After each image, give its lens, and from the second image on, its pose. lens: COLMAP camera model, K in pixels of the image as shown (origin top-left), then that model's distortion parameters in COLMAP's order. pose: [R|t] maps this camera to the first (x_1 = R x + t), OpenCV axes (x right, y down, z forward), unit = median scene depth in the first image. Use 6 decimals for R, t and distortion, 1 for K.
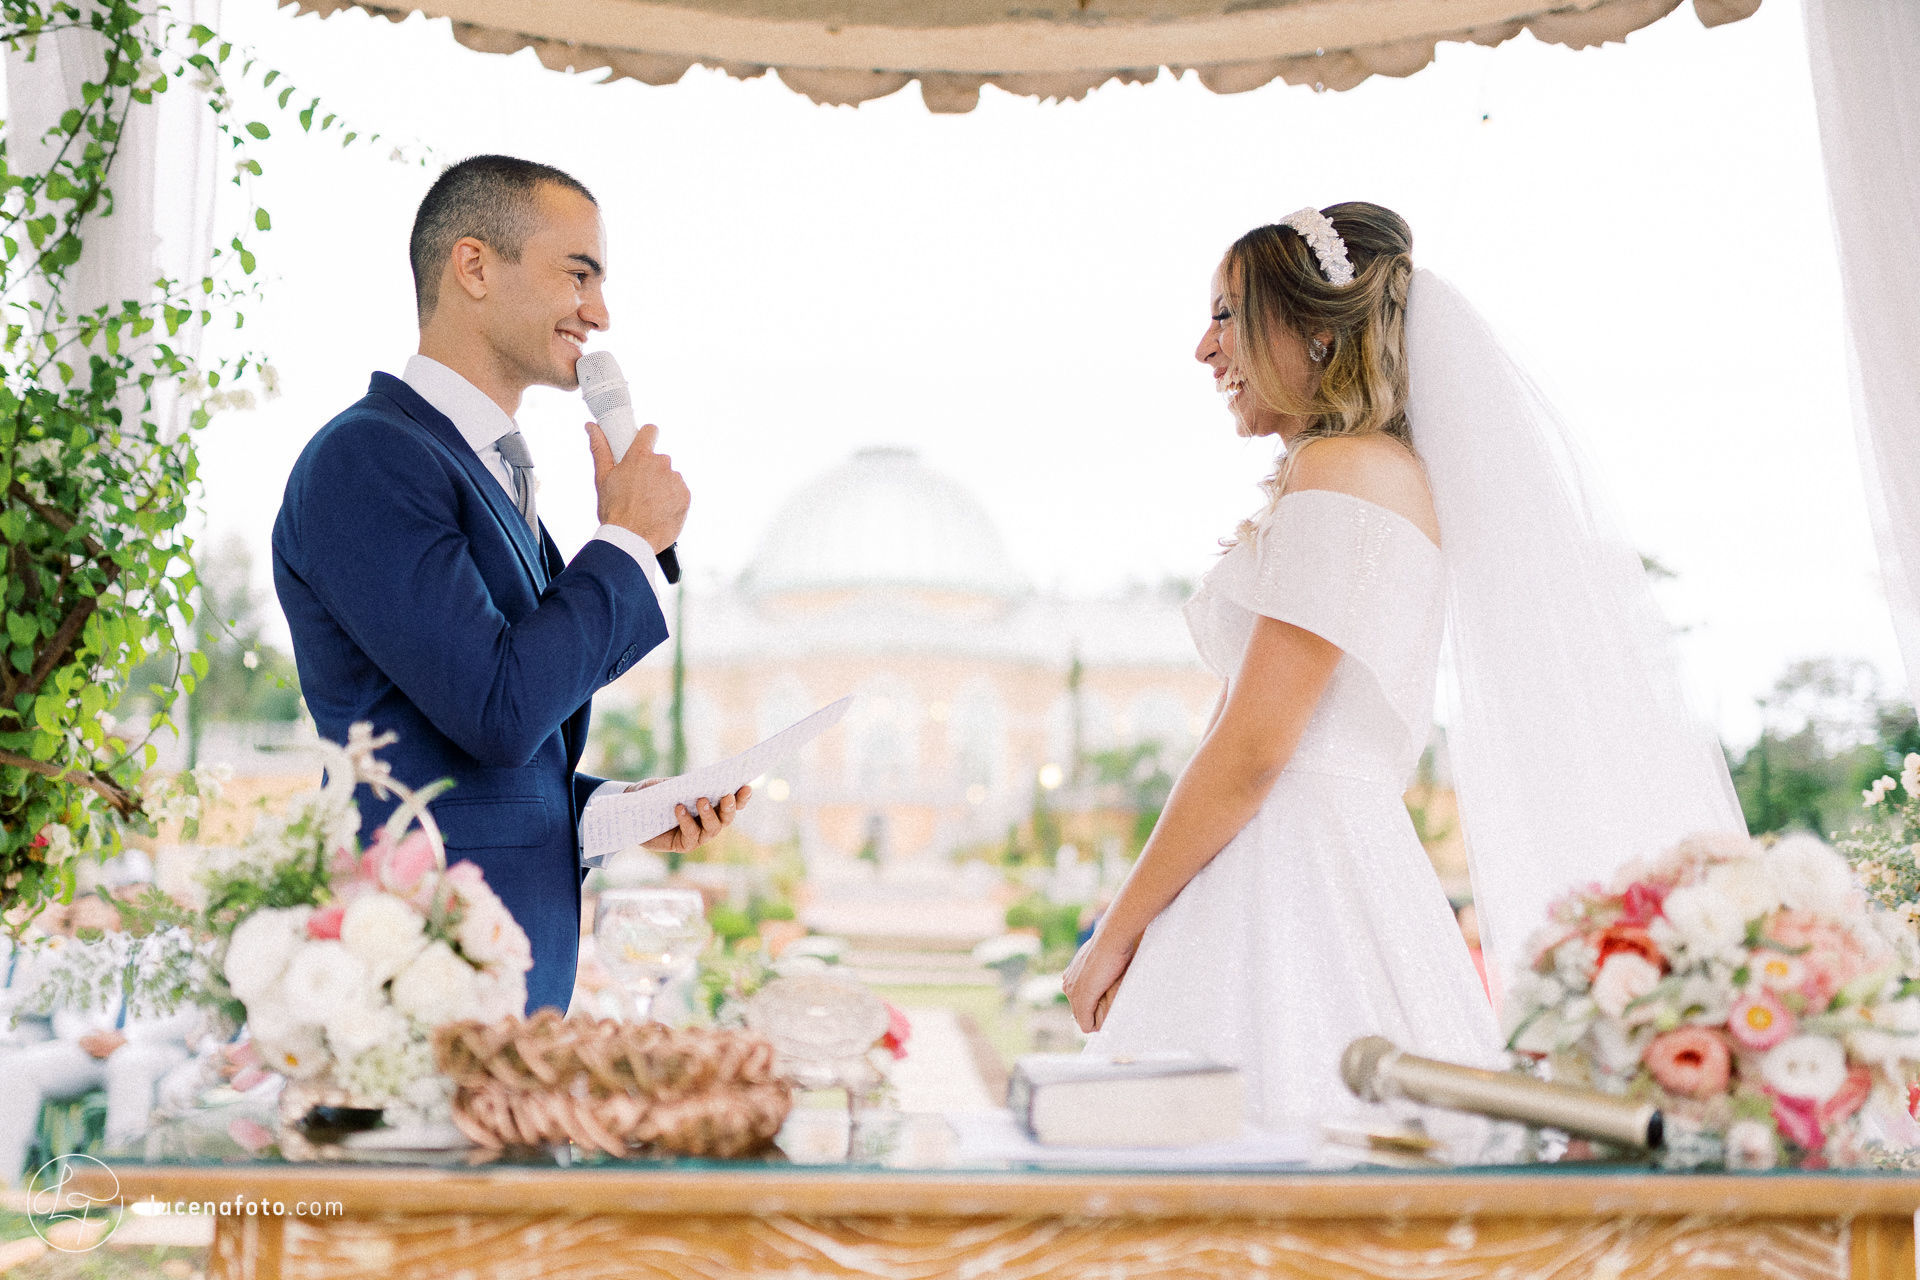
lens RADIAL K [[2038.1, 0, 885.9], [0, 2038.1, 674.0], [0, 0, 1]] dist [0.003604, -0.007552]
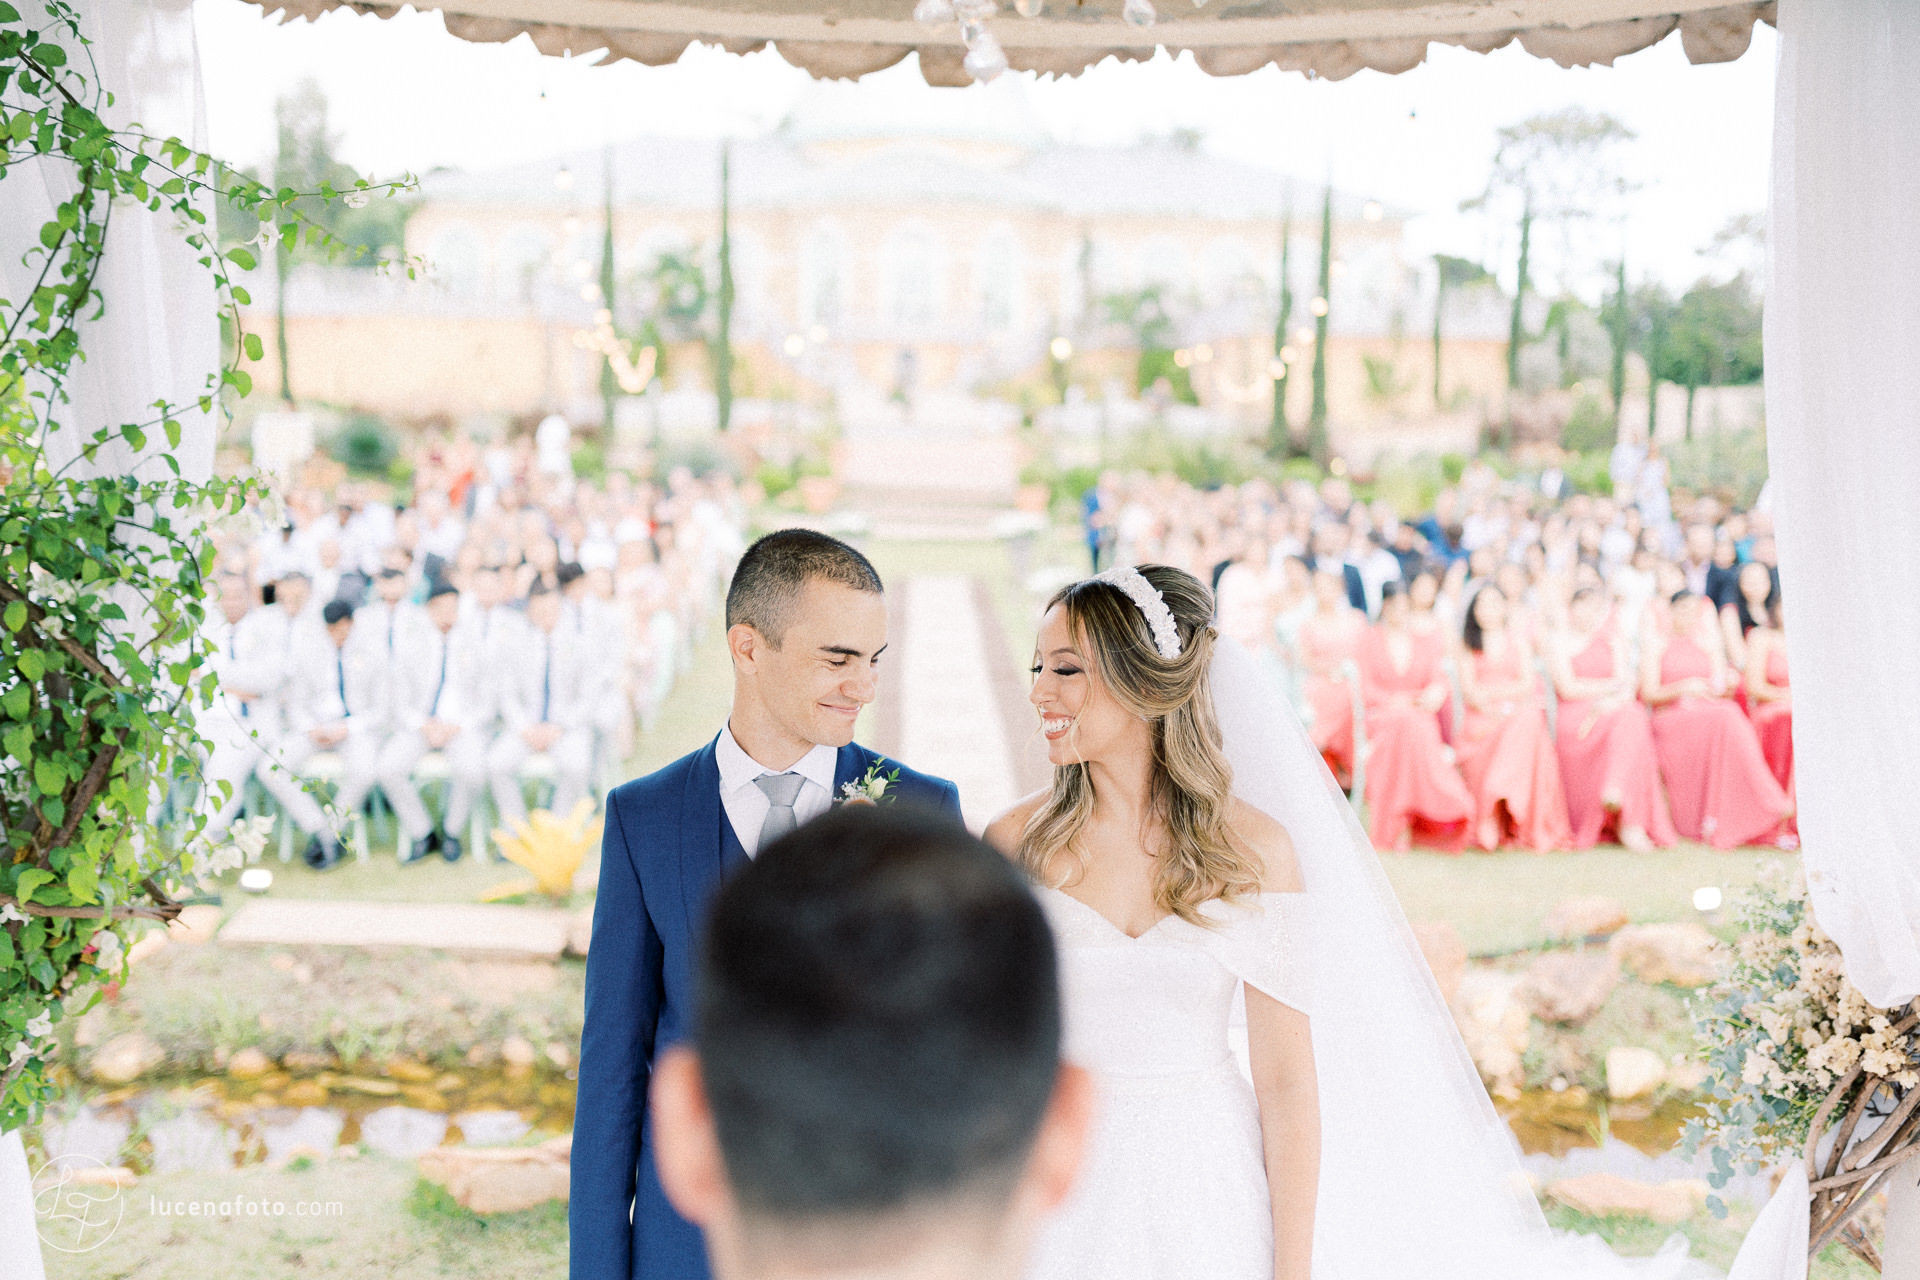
lens RADIAL K [[1801.1, 0, 970.0], [0, 1801.1, 638.8], [0, 0, 1]] dist [0.001003, 0.001545]
pose [[0.999533, 0.005016, 0.030158, 0.022453], [-0.011945, 0.972113, 0.234207, -0.295237], [-0.028142, -0.234458, 0.971719, 0.089822]]
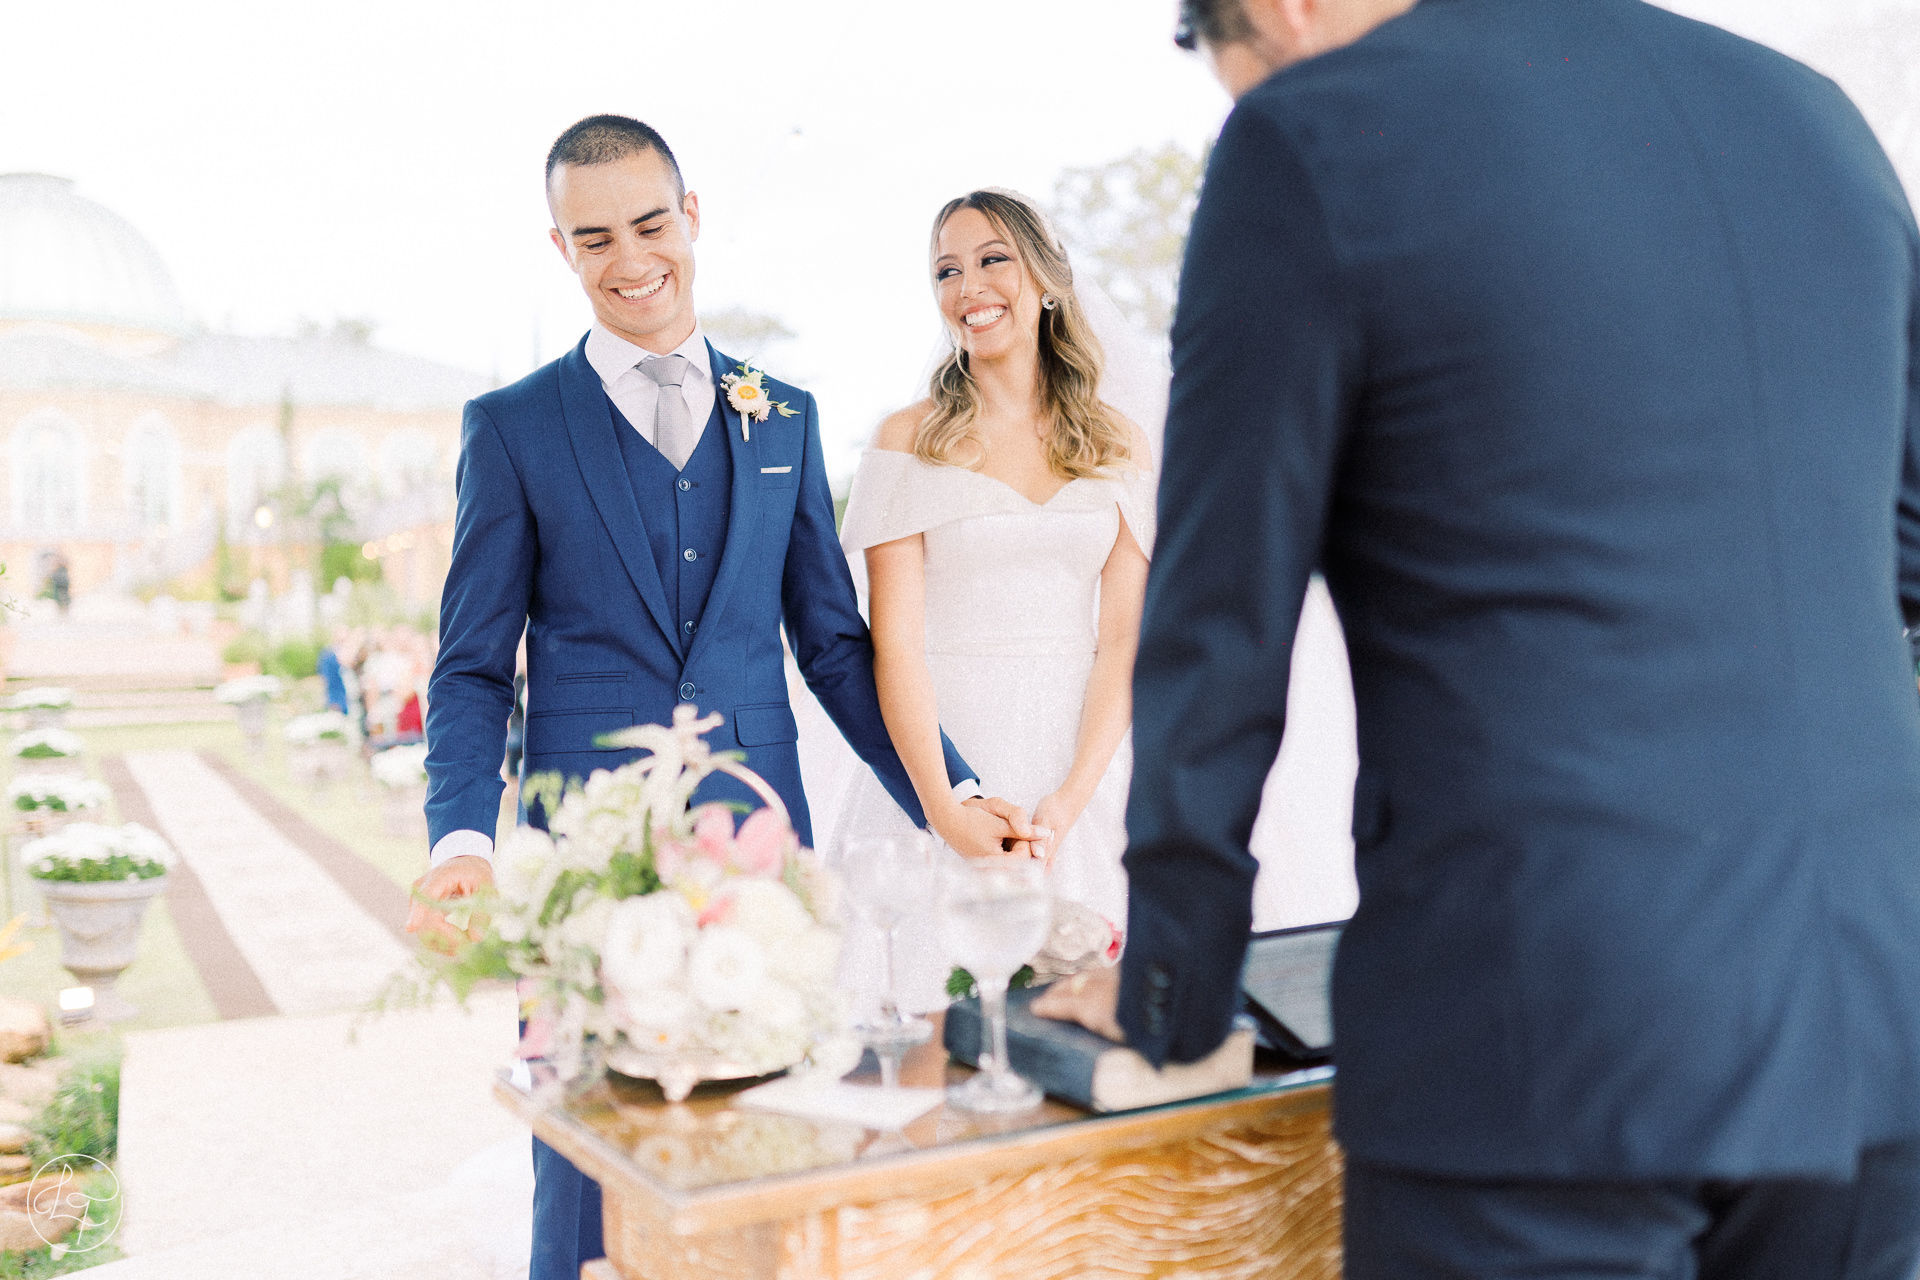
lens RADIAL K [[1831.8, 0, 960.0], [0, 1831.8, 640.0], [0, 0, 1]] dist [0.000153, -0.002987]
pose [[0.893836, -0.037615, 0.446813, -0.259332], [-0.017670, 0.992746, 0.118921, -0.057949], [-0.448046, -0.114191, 0.886688, 0.057230]]
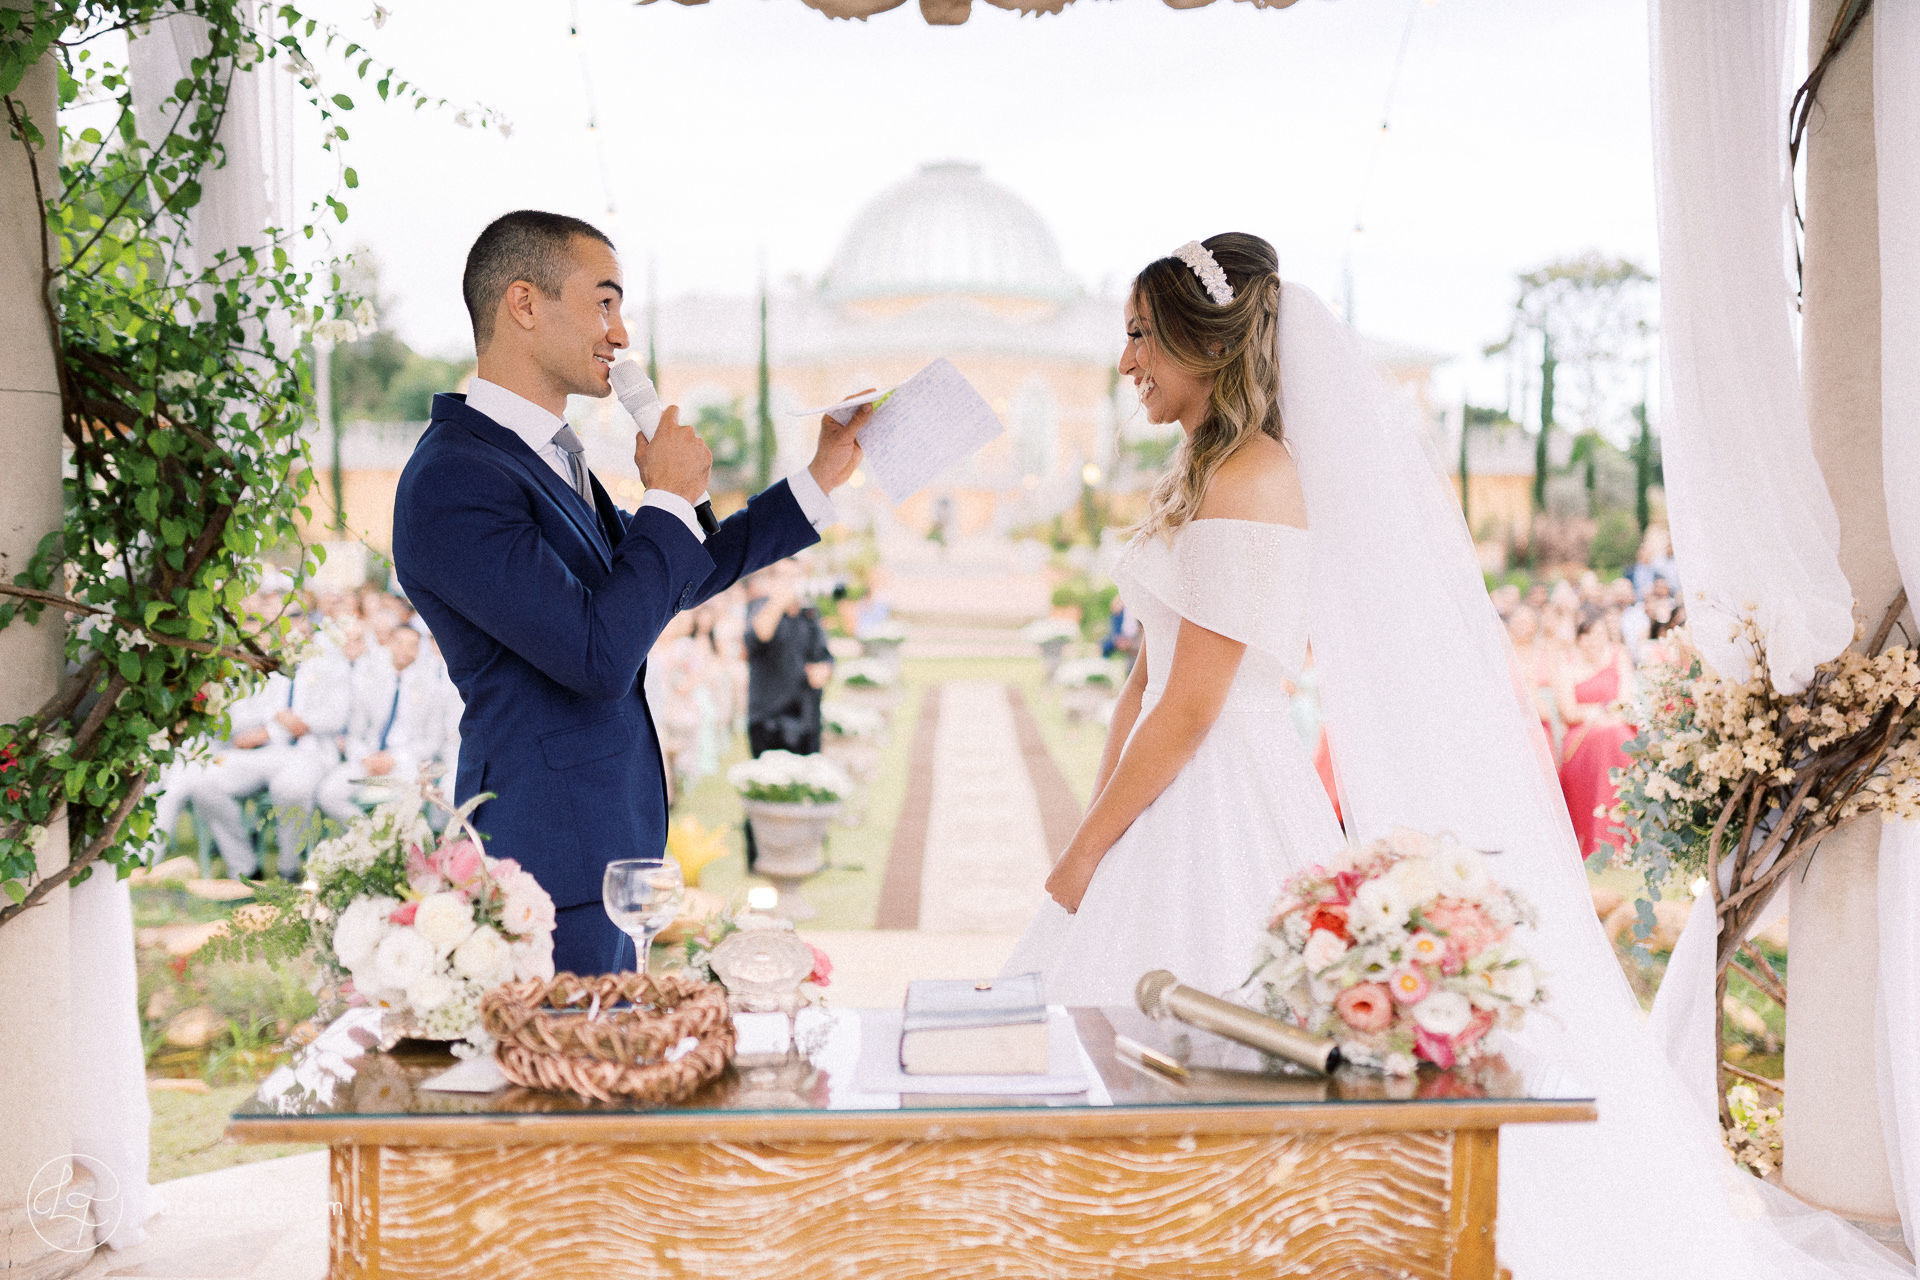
lens RADIAL K [[1793.7, 0, 977.9], [0, 1793.7, 641.6], [0, 0, 1]] dist [0.003352, 0.000492]
pose [[0.999906, -0.006364, 0.012152, 0.047850], [0.004448, 0.988434, 0.151586, -0.111707], [-0.012976, -0.151517, 0.988369, -0.087864]]
